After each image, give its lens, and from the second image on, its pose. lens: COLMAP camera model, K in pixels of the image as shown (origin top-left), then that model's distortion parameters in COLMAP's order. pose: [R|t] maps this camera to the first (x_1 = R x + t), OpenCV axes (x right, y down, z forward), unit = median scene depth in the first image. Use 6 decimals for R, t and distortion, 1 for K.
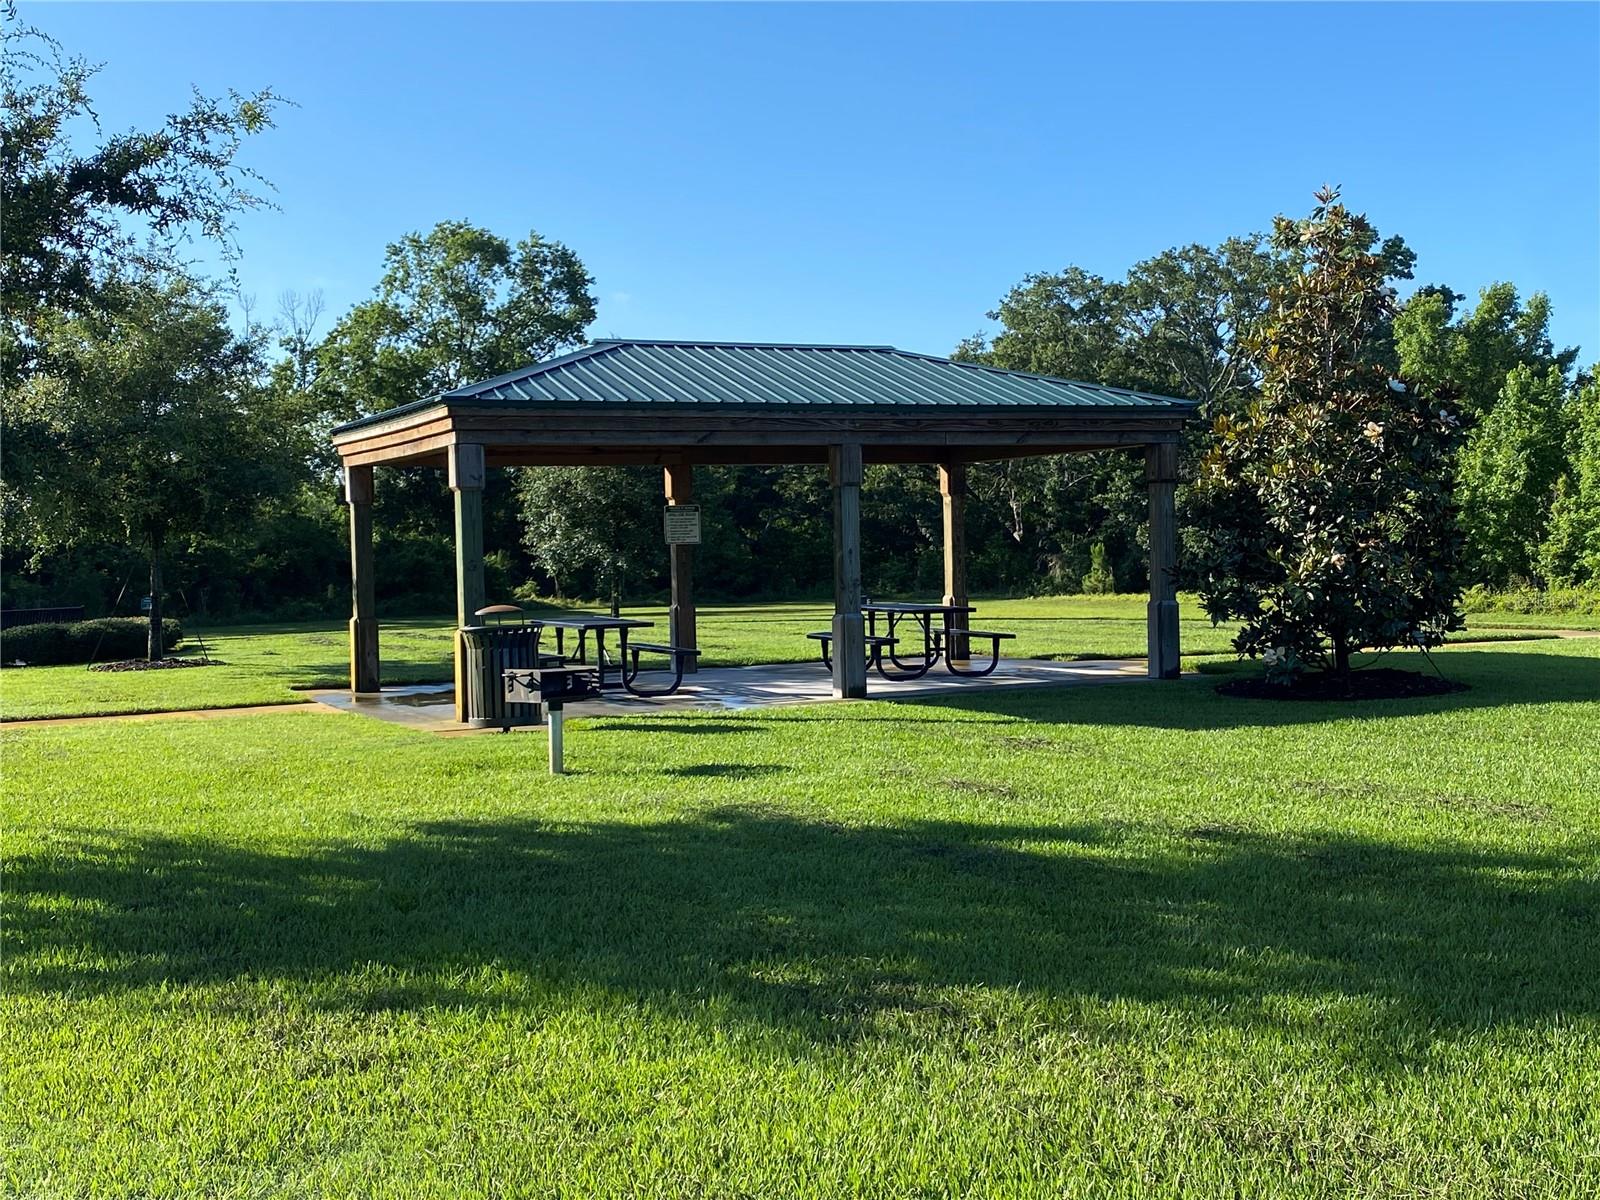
lens RADIAL K [[1926.7, 0, 799.4], [0, 1926.7, 603.1], [0, 0, 1]] dist [0.028209, 0.000000]
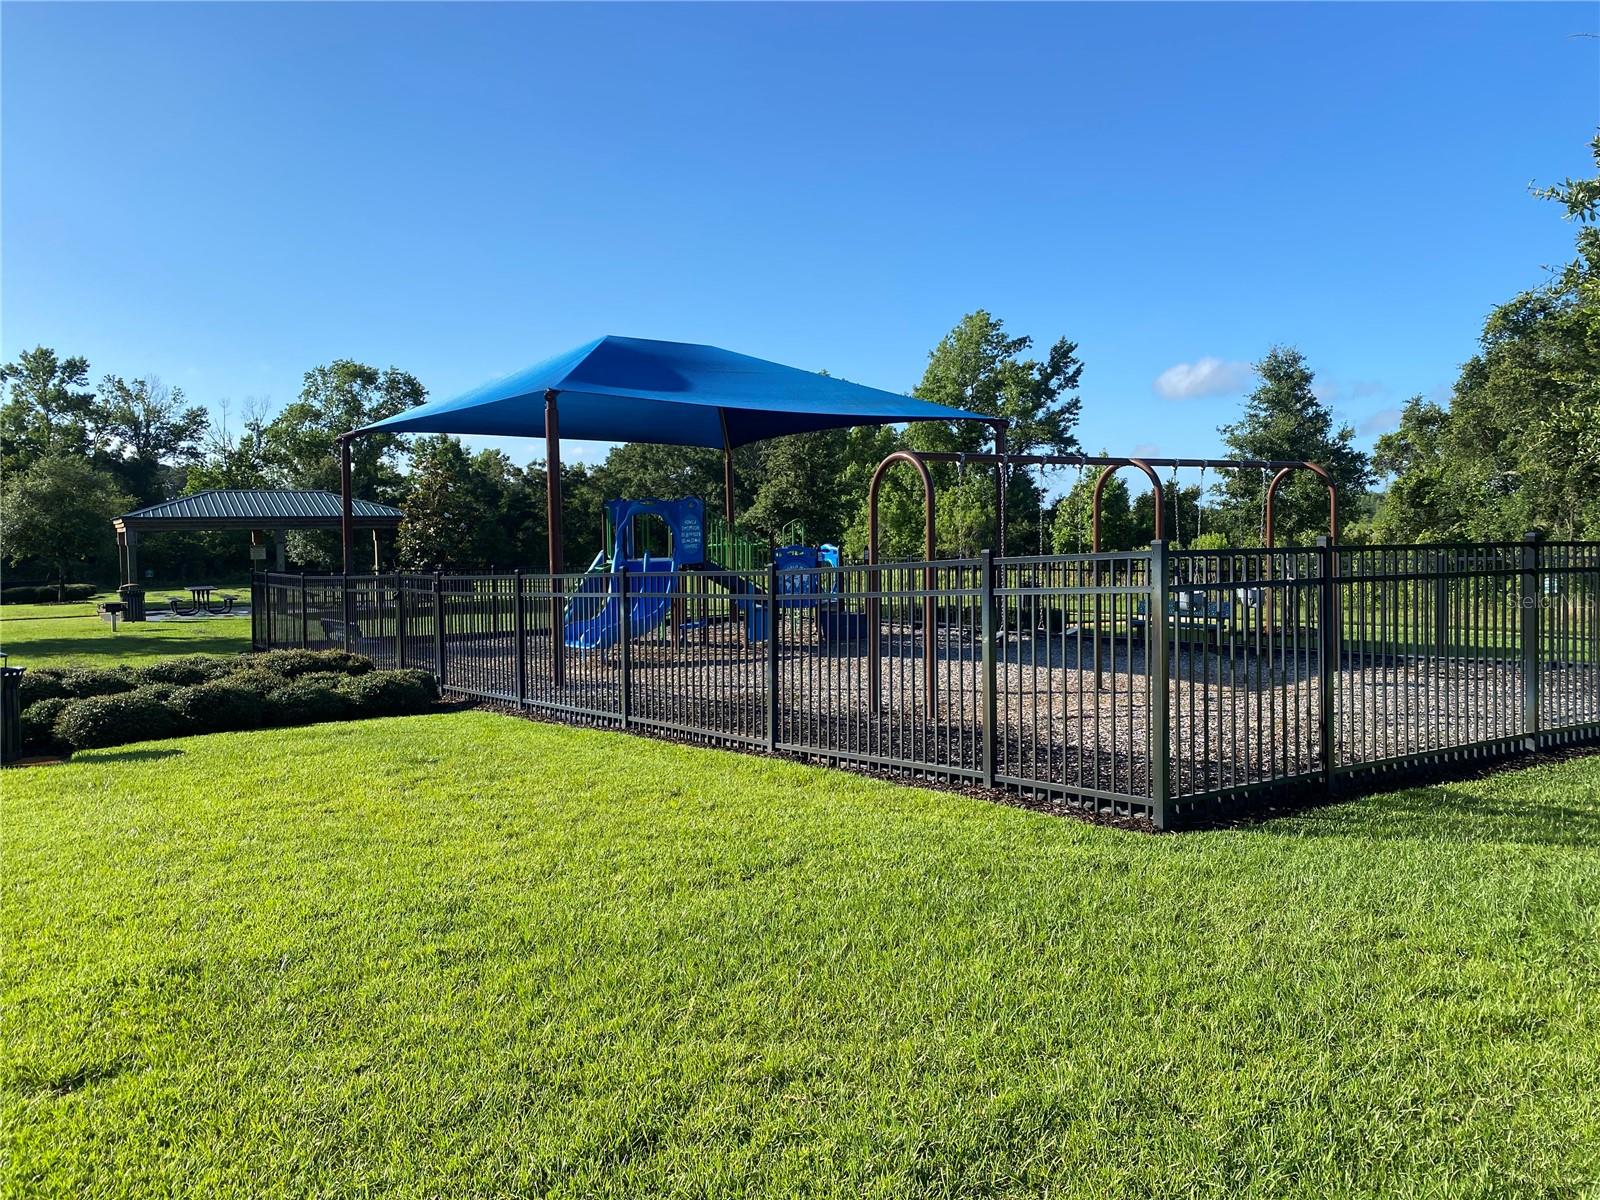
lens RADIAL K [[1228.8, 0, 800.7], [0, 1228.8, 593.3], [0, 0, 1]] dist [-0.002244, 0.000358]
pose [[0.993850, 0.002423, 0.110712, 0.114814], [-0.004538, 0.999812, 0.018854, -0.004453], [-0.110645, -0.019241, 0.993674, -0.181030]]
